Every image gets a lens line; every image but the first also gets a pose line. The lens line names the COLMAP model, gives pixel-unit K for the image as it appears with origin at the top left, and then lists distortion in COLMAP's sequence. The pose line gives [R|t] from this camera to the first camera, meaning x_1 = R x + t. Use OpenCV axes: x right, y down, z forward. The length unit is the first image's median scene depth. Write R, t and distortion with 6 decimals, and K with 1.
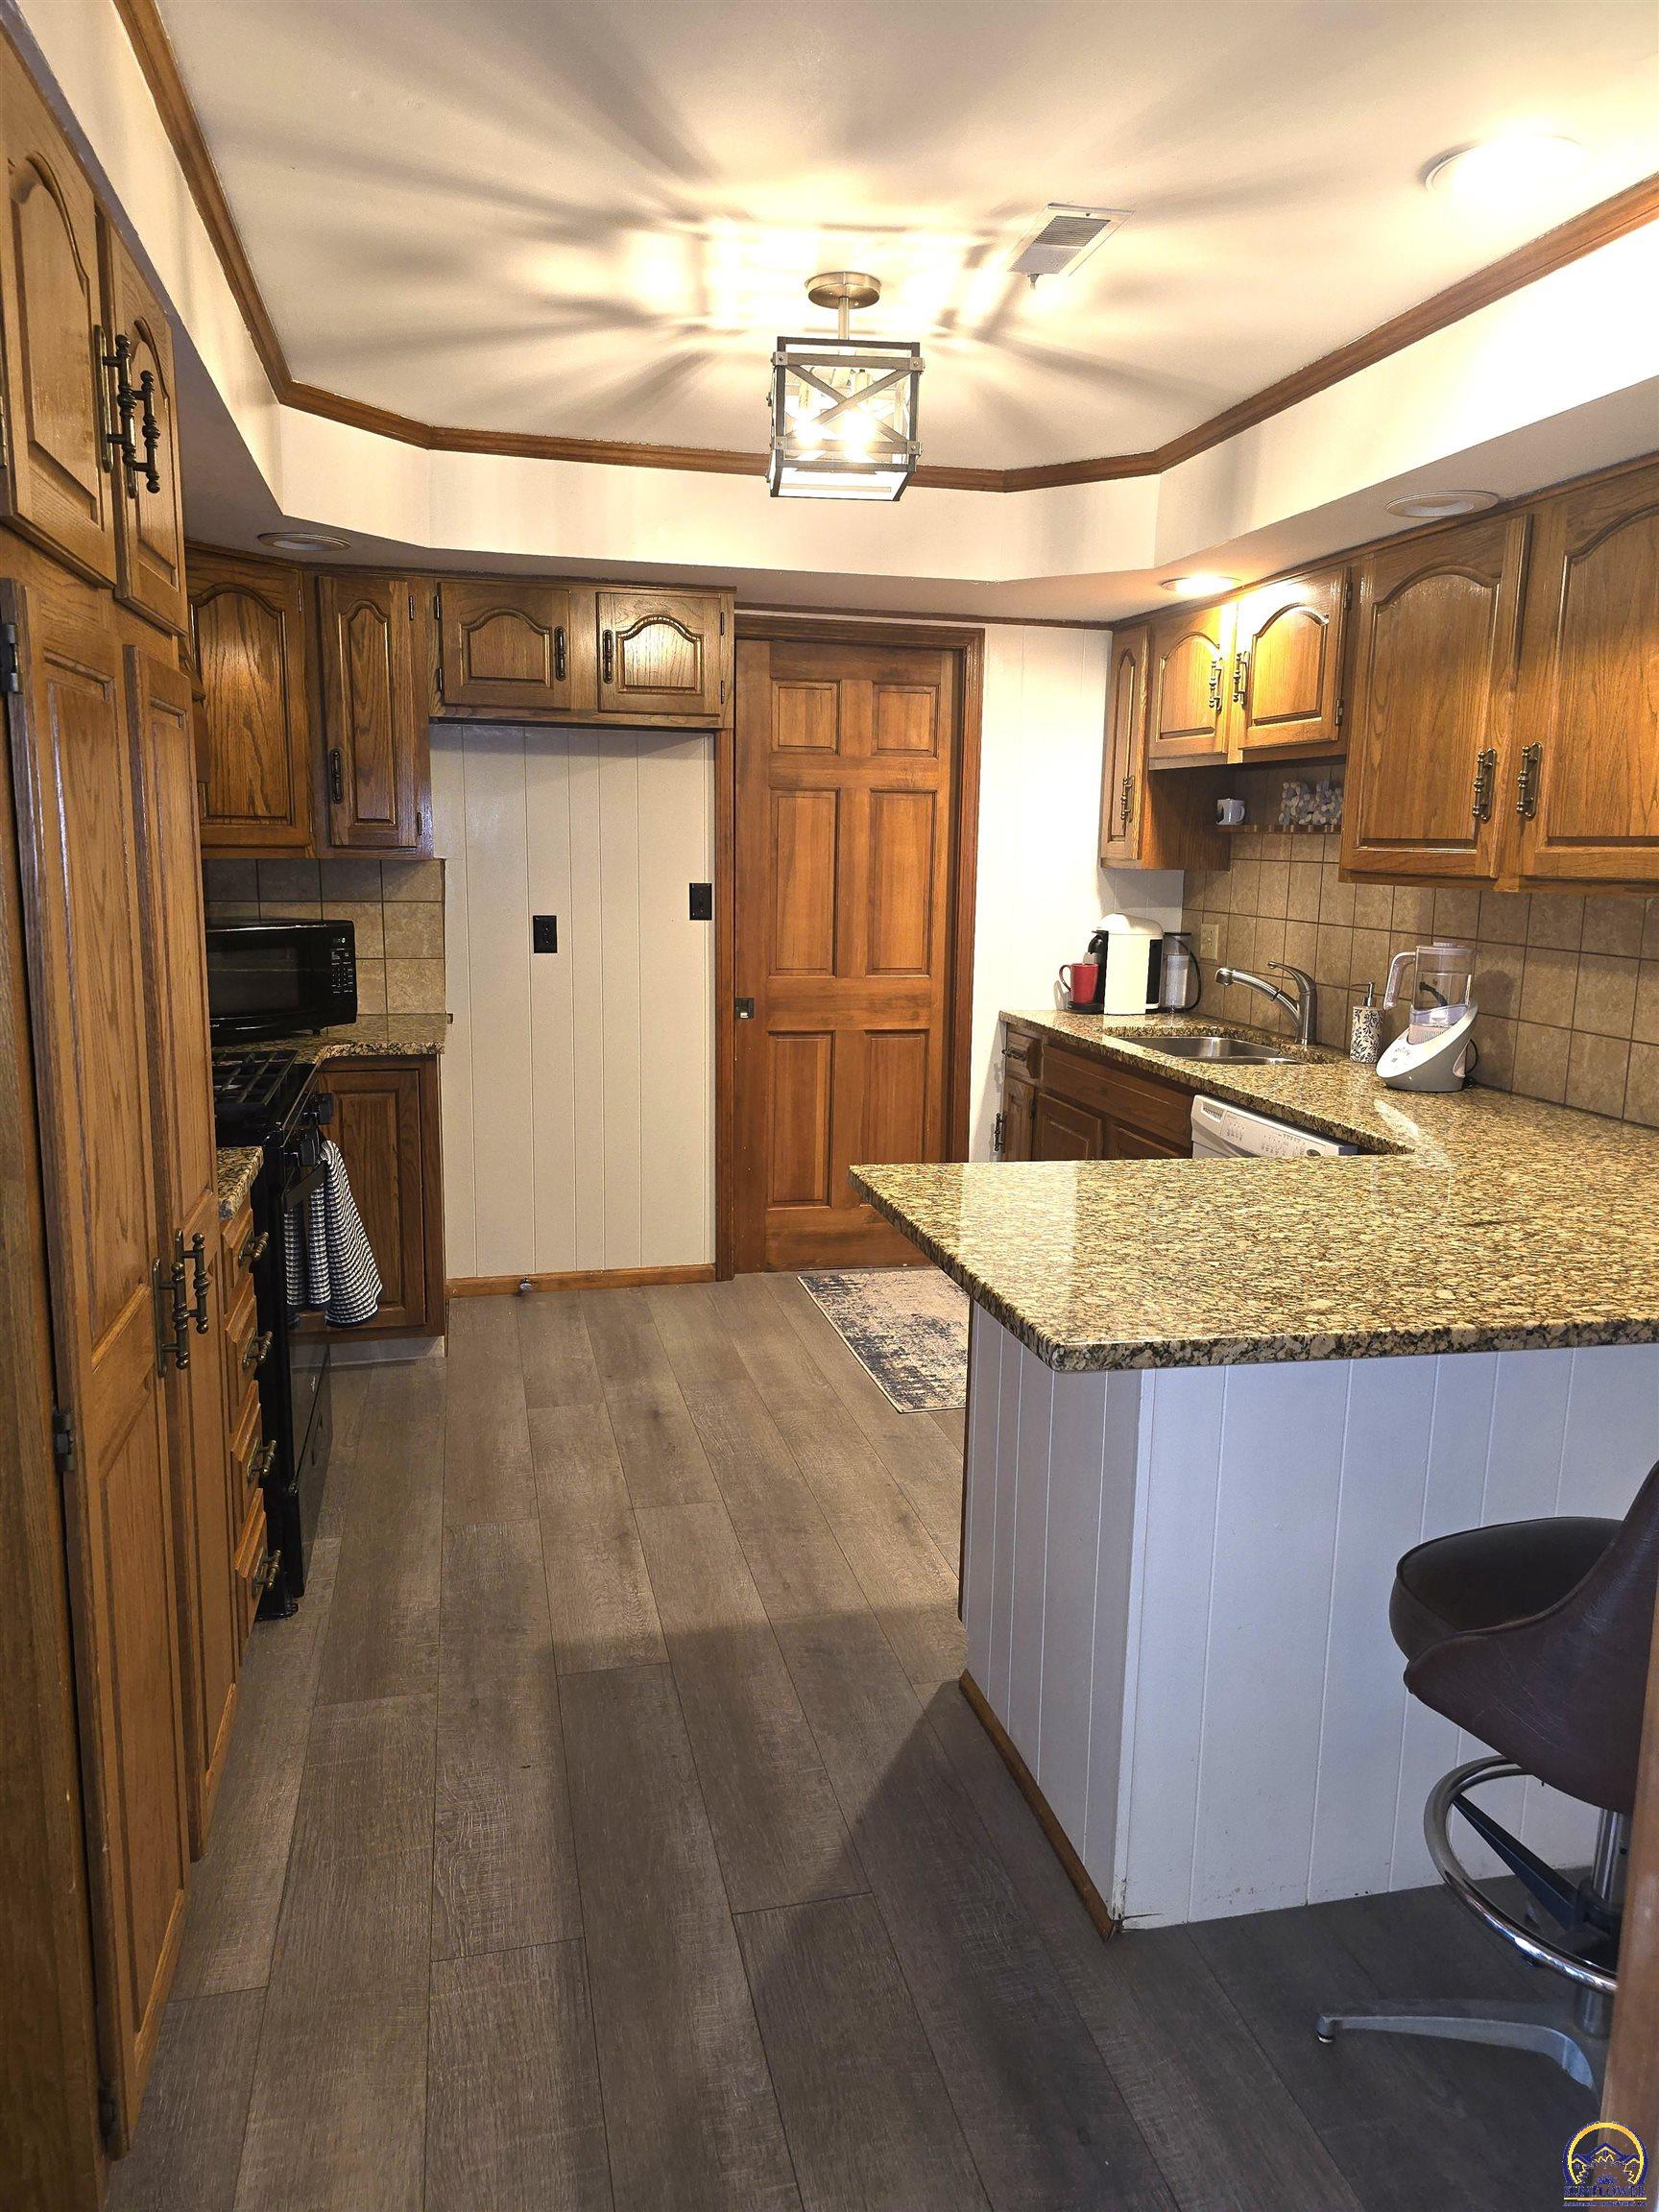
lens RADIAL K [[1503.1, 0, 837.0], [0, 1503.1, 1105.8], [0, 0, 1]] dist [0.078310, -0.056723]
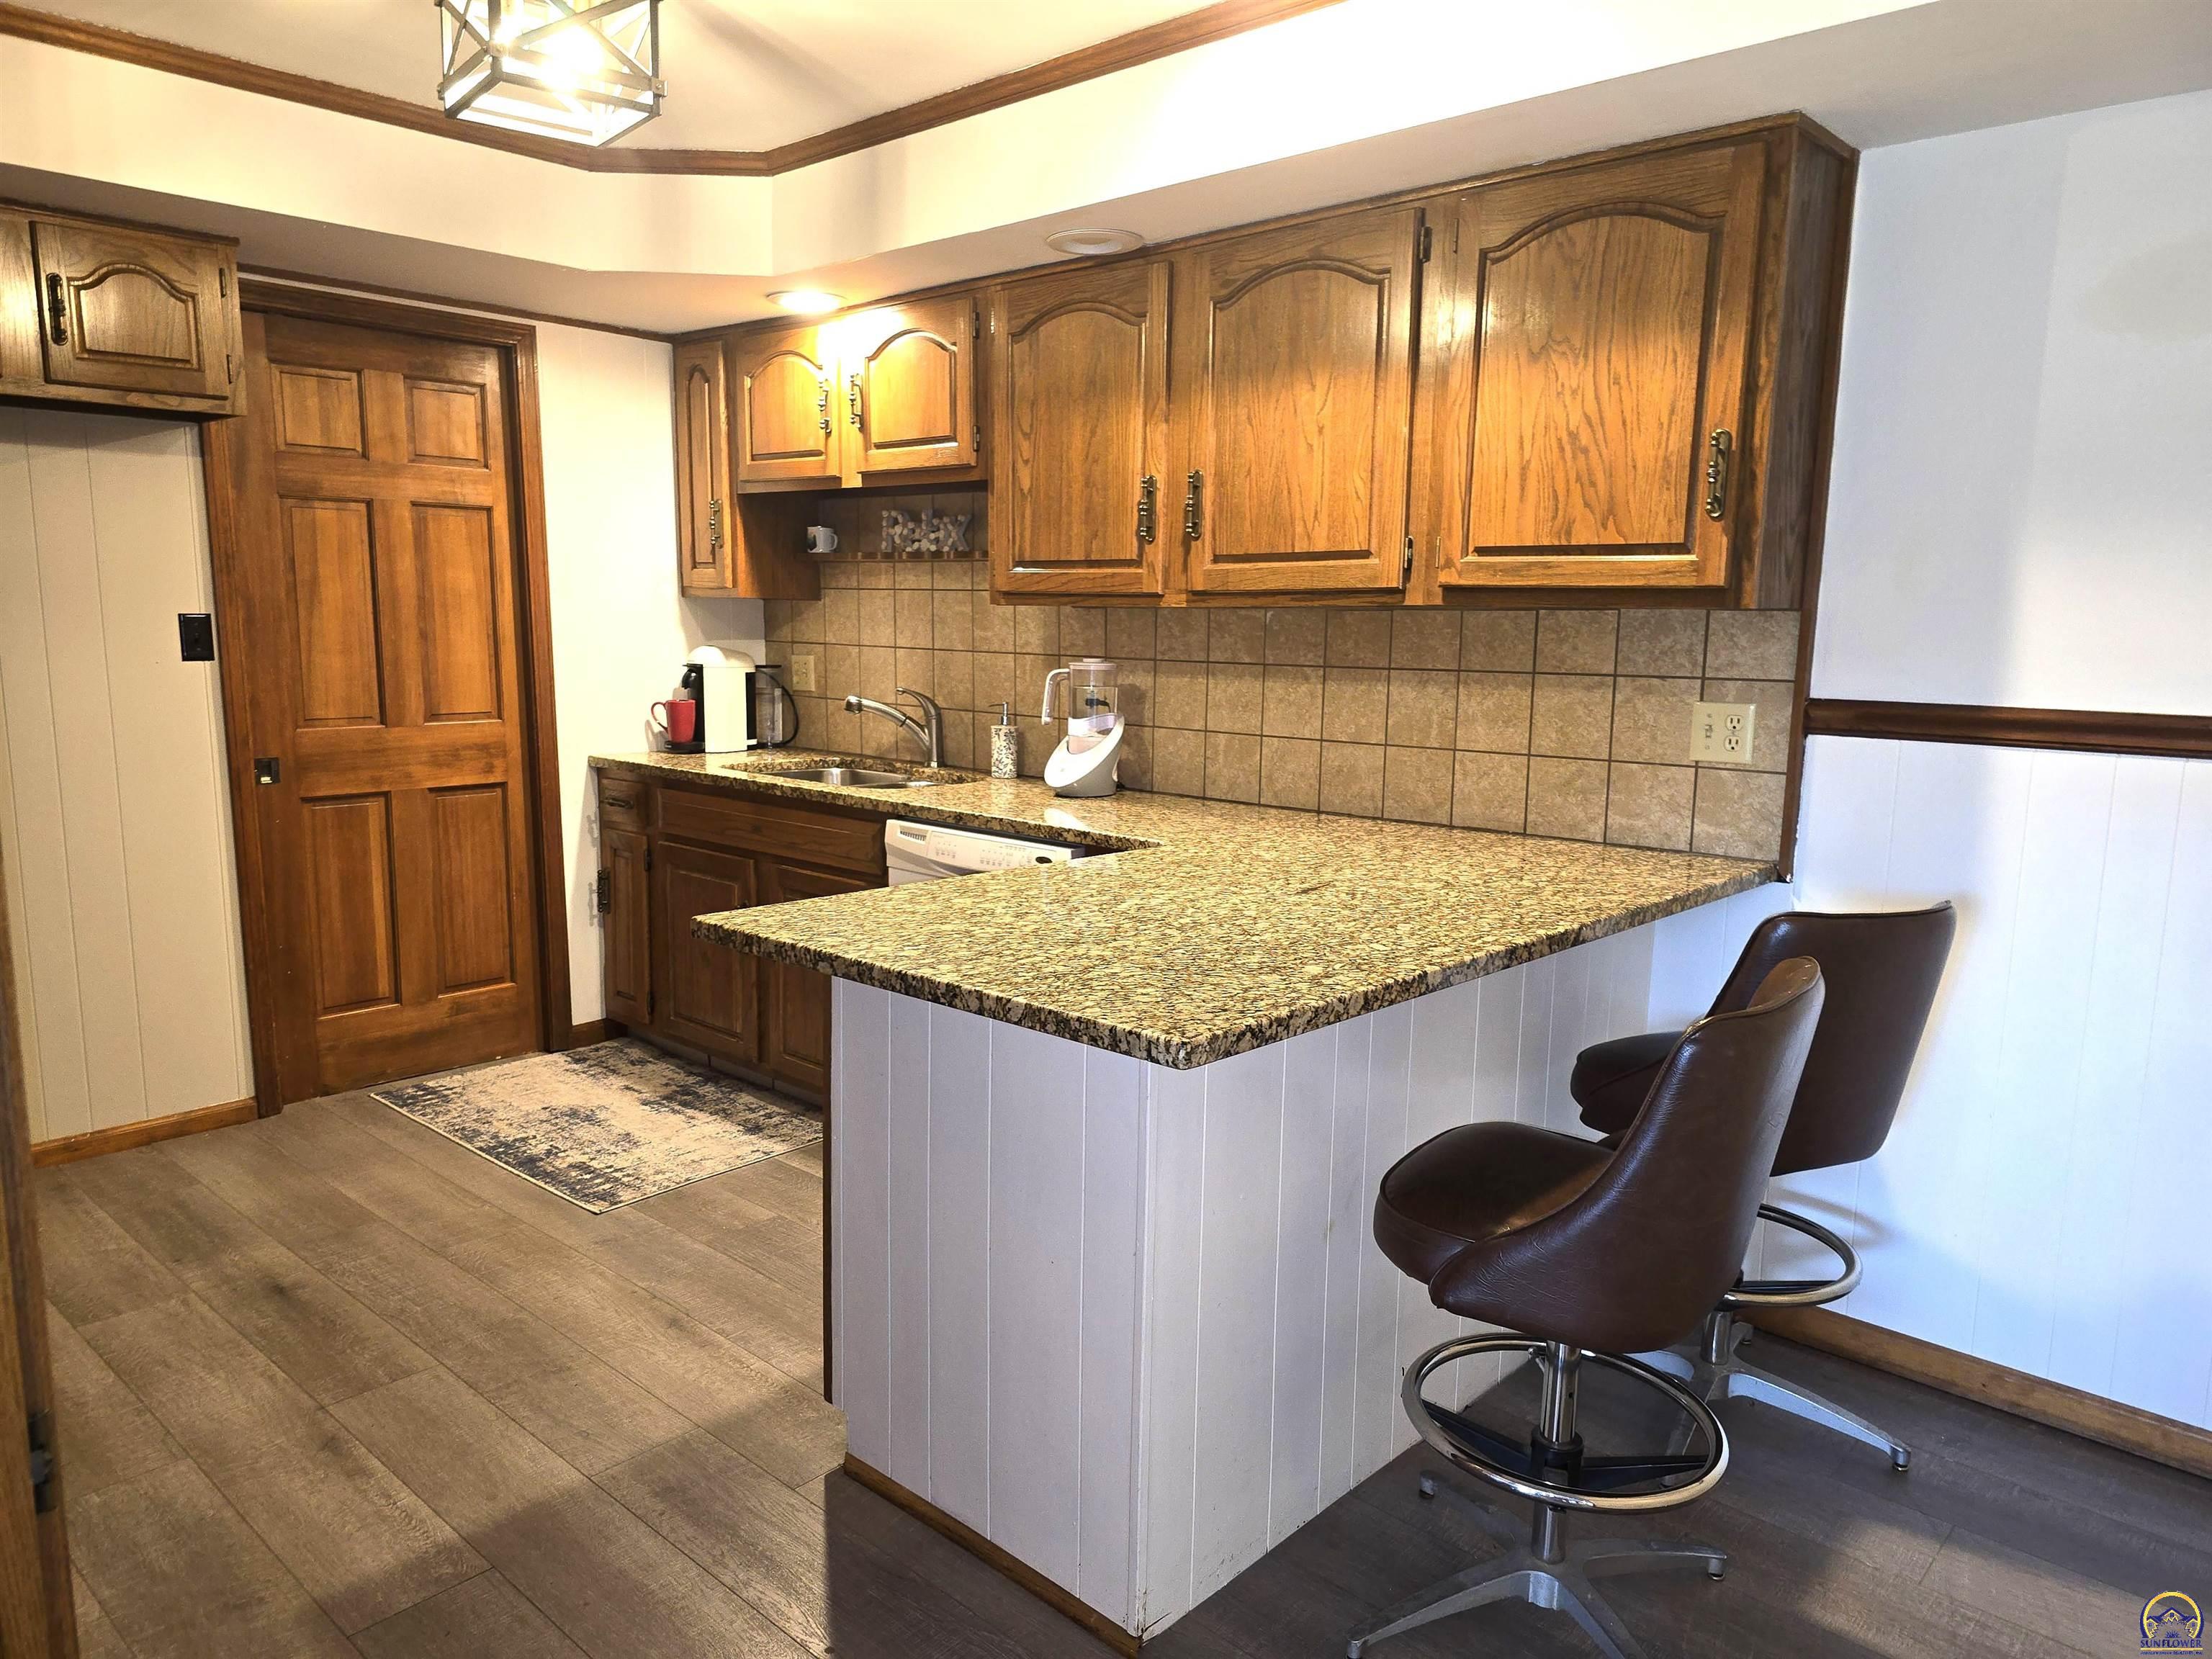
lens RADIAL K [[1503.1, 0, 1123.2], [0, 1503.1, 850.9], [0, 0, 1]] dist [0.078310, -0.056723]
pose [[0.831092, -0.098252, 0.547387, -0.157151], [0.101880, 0.994511, 0.023826, 0.004697], [-0.546723, 0.035966, 0.836541, 0.087210]]
